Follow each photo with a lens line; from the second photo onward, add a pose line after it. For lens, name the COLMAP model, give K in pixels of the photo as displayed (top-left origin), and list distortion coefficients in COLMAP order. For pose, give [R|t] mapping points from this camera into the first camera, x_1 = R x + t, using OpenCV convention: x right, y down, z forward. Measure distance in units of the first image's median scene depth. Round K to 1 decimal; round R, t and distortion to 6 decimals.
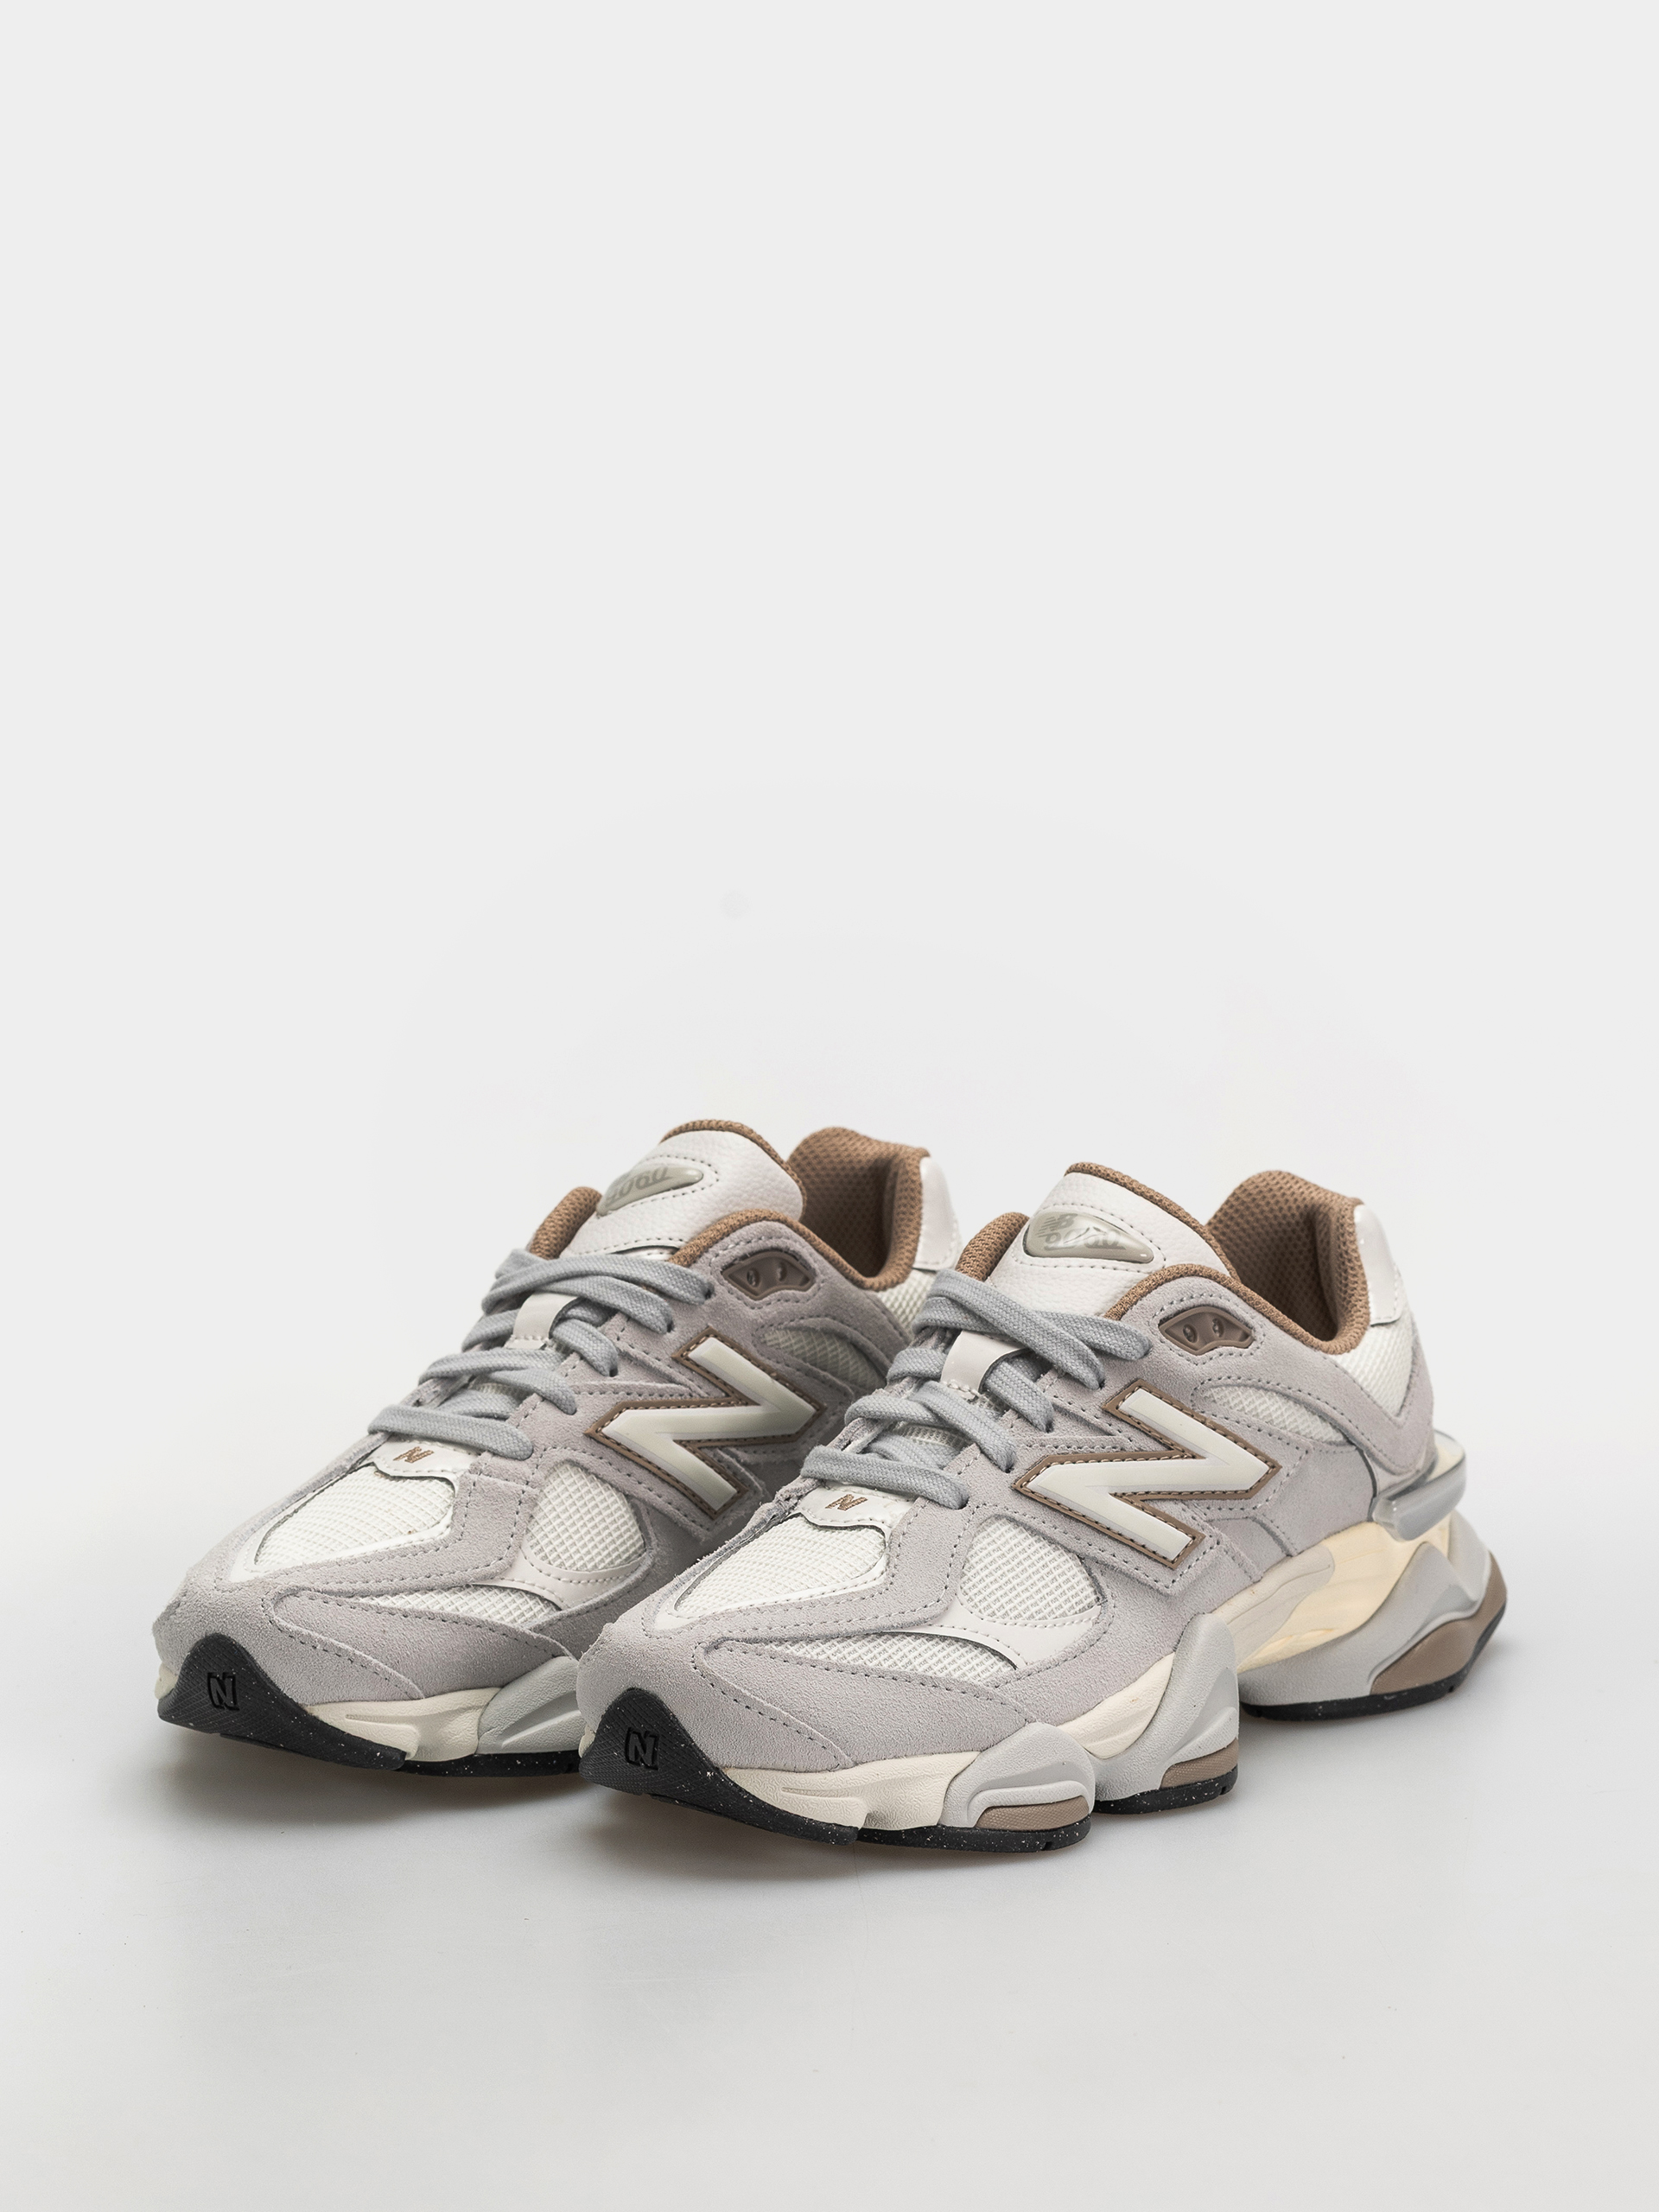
lens RADIAL K [[5941.8, 0, 829.5], [0, 5941.8, 1106.0], [0, 0, 1]] dist [0.107314, 0.810907]
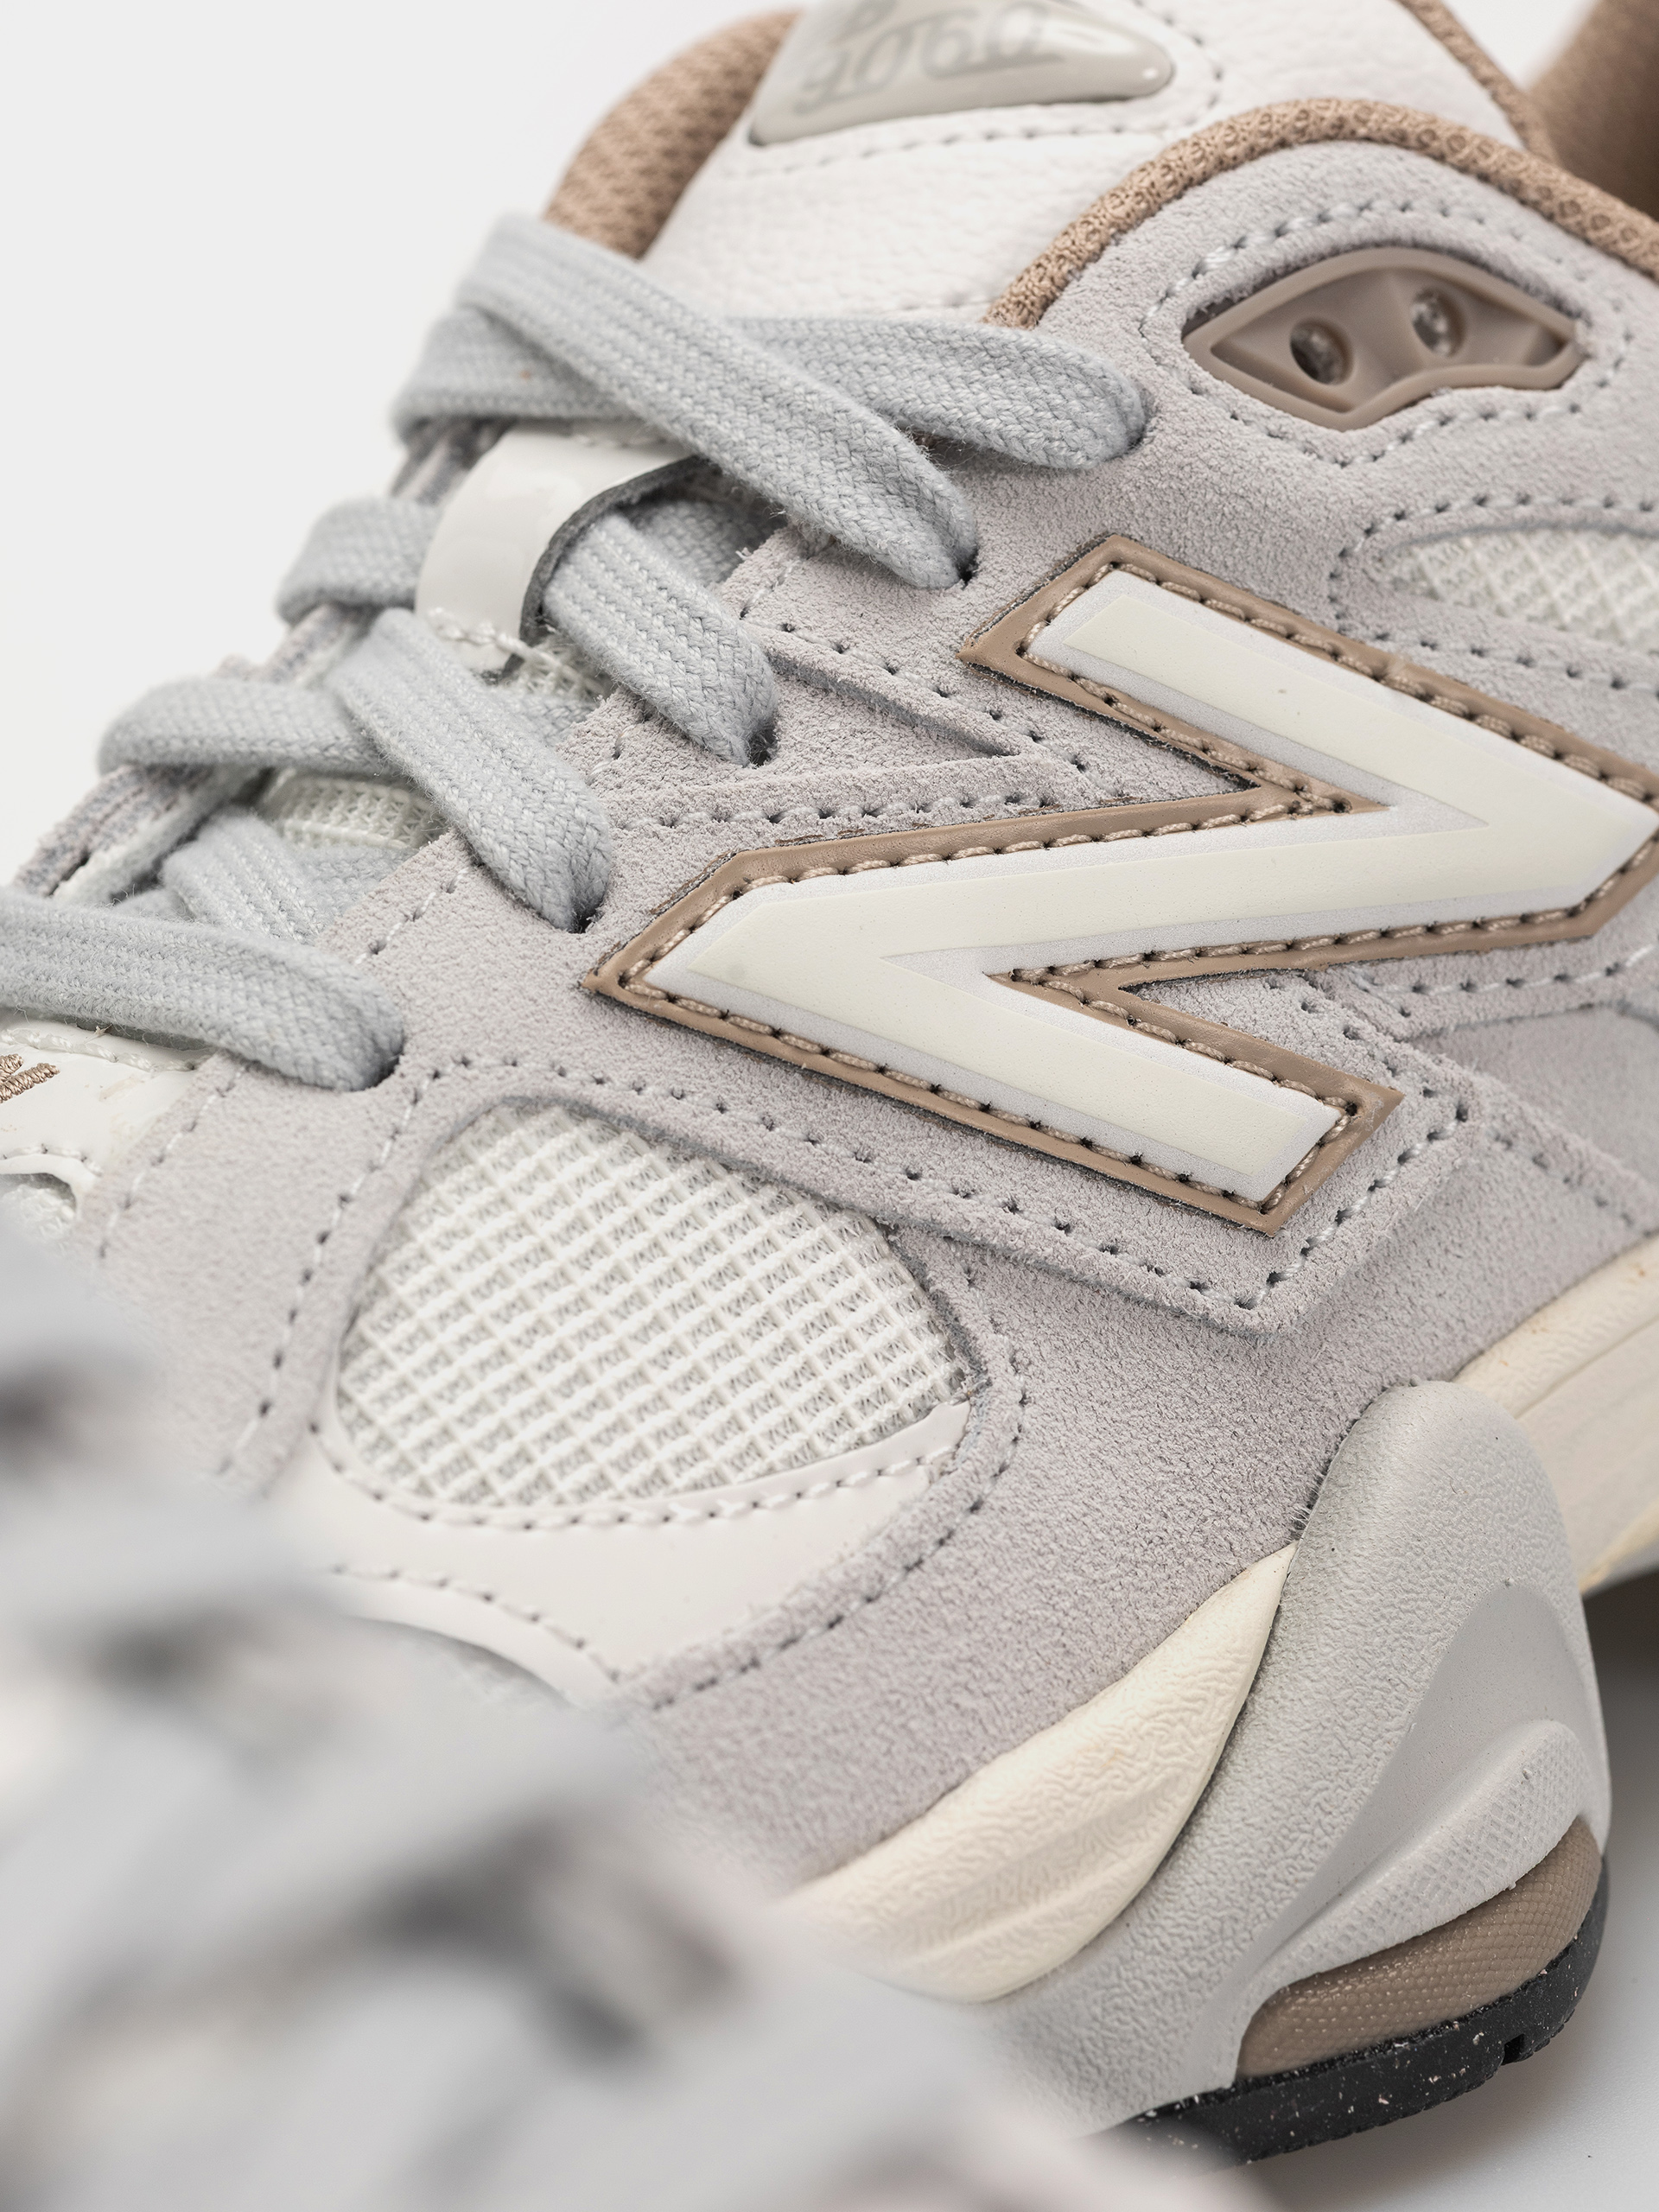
lens RADIAL K [[5941.8, 0, 829.5], [0, 5941.8, 1106.0], [0, 0, 1]] dist [0.107314, 0.810907]
pose [[0.972342, -0.070376, -0.222707, 0.098334], [0.095438, 0.990005, 0.103839, 0.042515], [0.213173, -0.122222, 0.969340, 0.736720]]
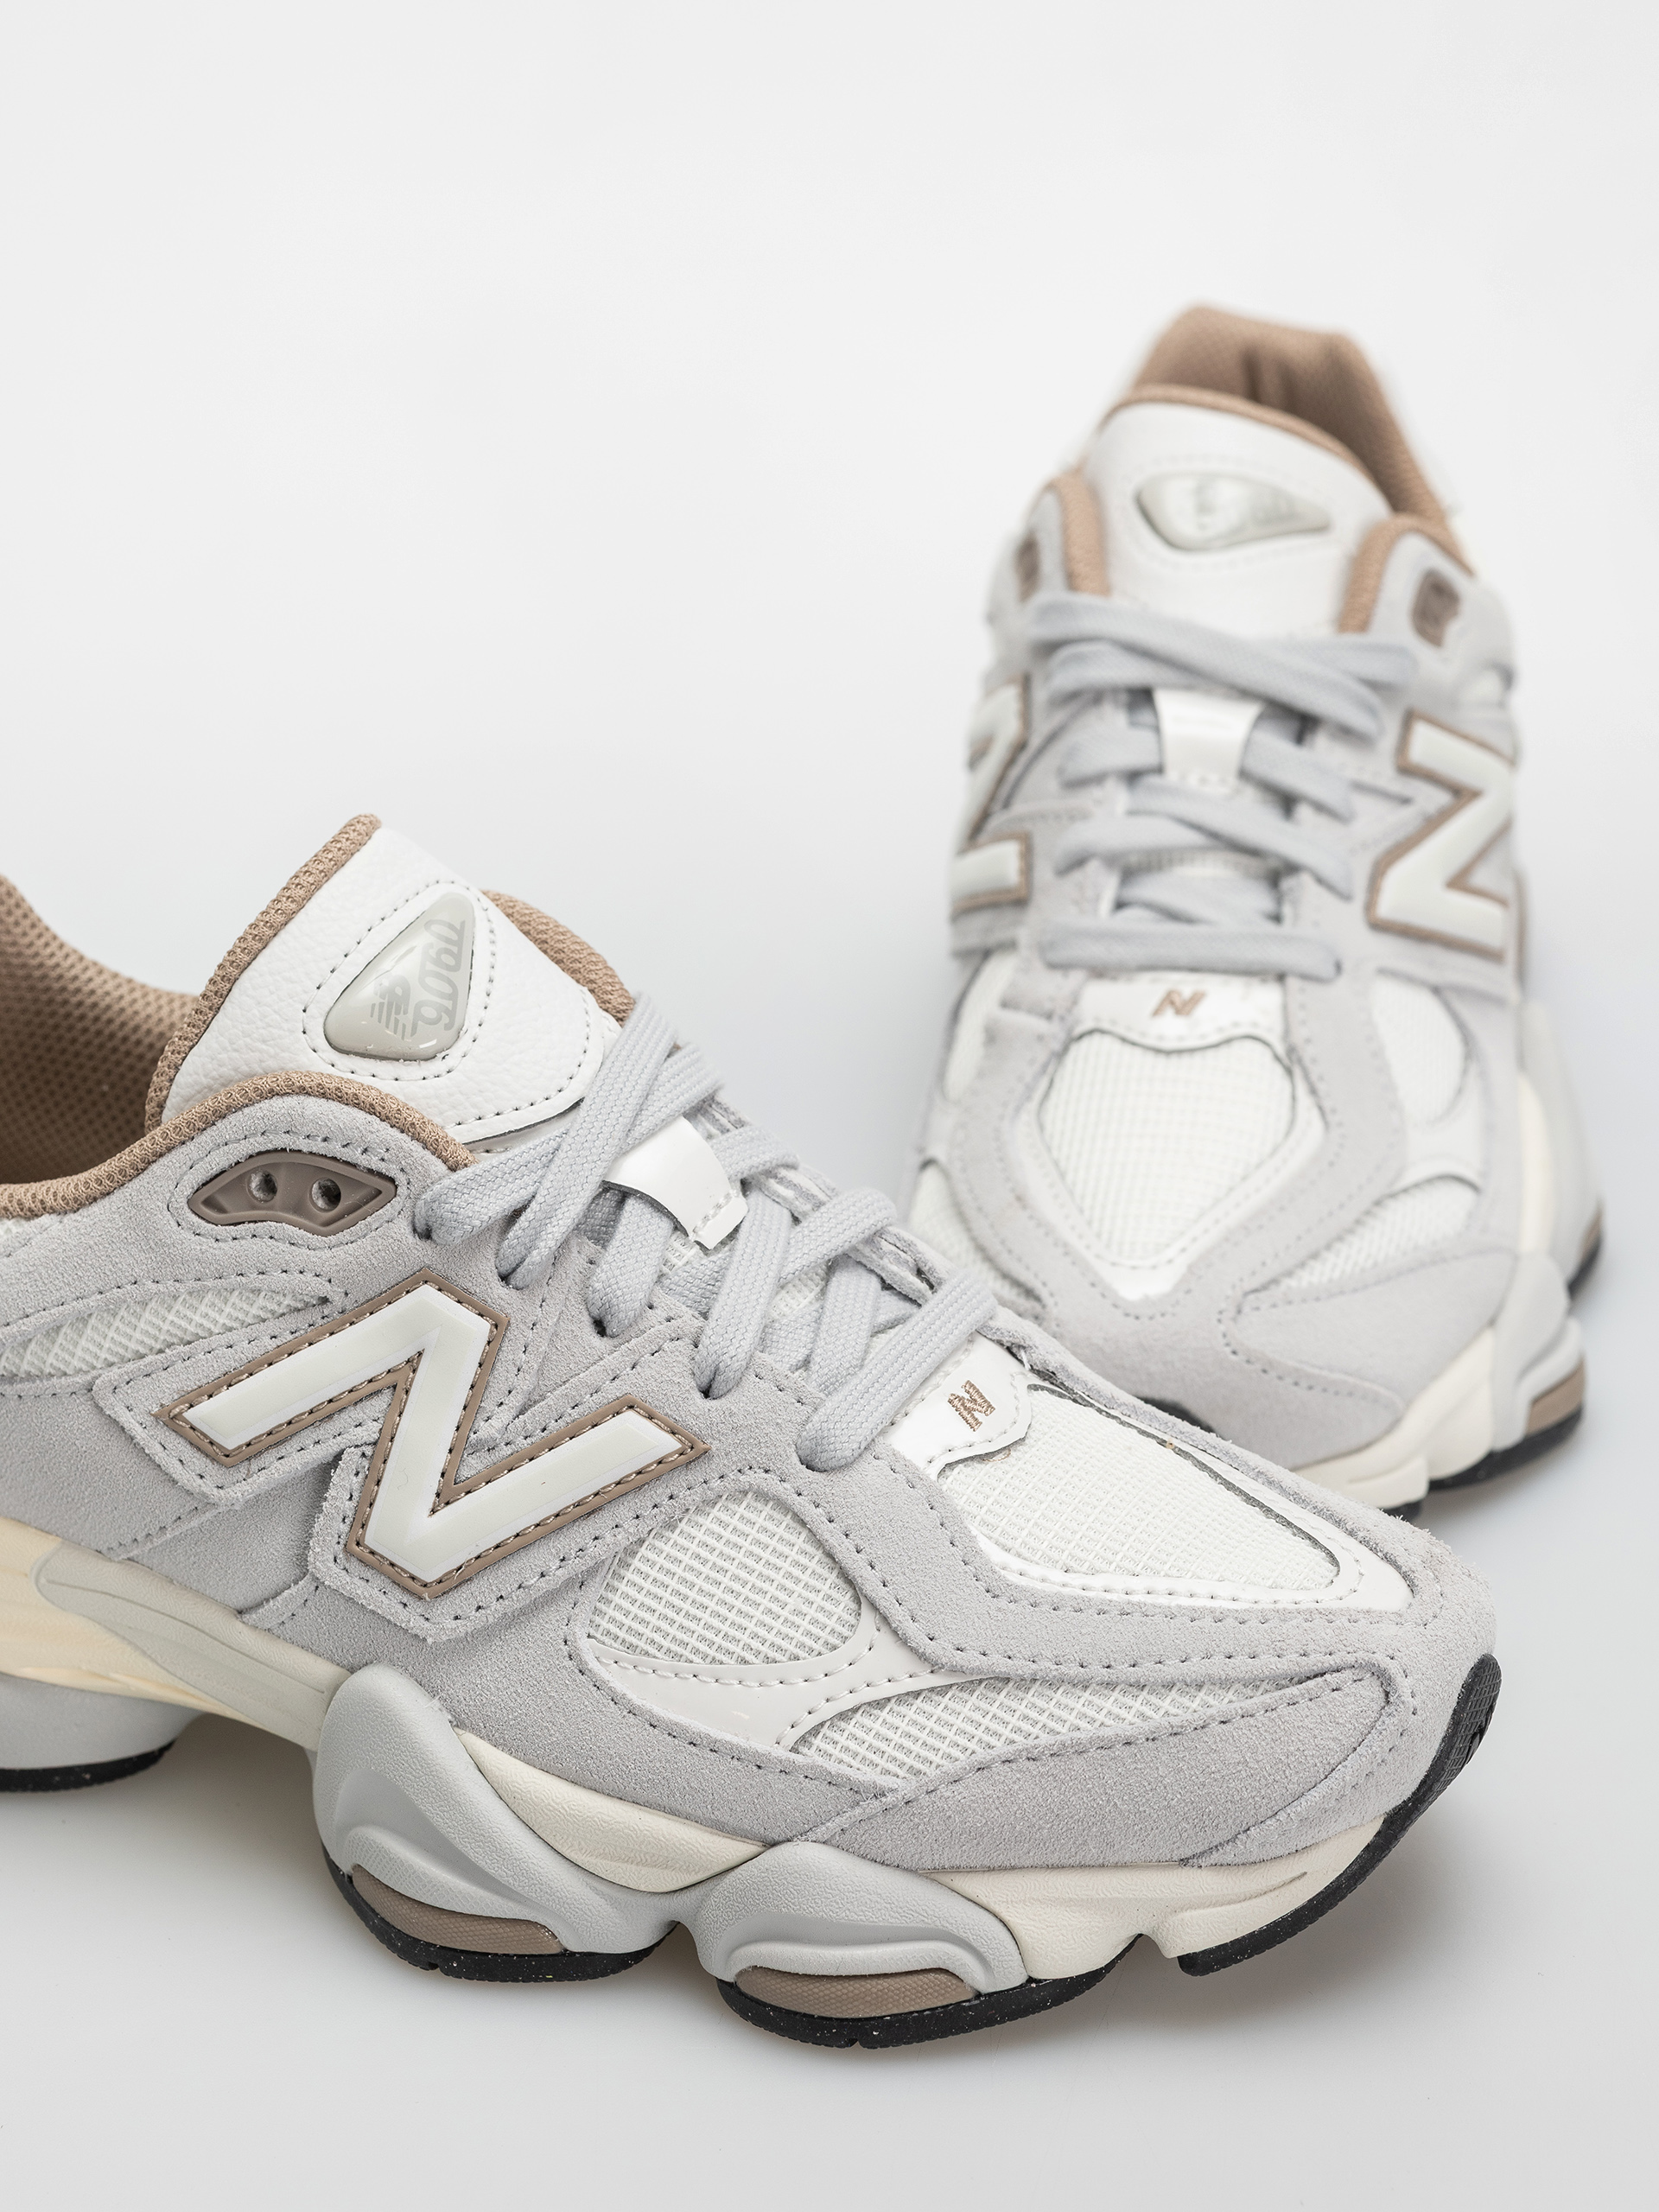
lens RADIAL K [[5941.8, 0, 829.5], [0, 5941.8, 1106.0], [0, 0, 1]] dist [0.107314, 0.810907]
pose [[0.845329, -0.257980, 0.467830, -0.348840], [0.101884, 0.937457, 0.332857, -0.151820], [-0.524441, -0.233710, 0.818744, 0.452515]]
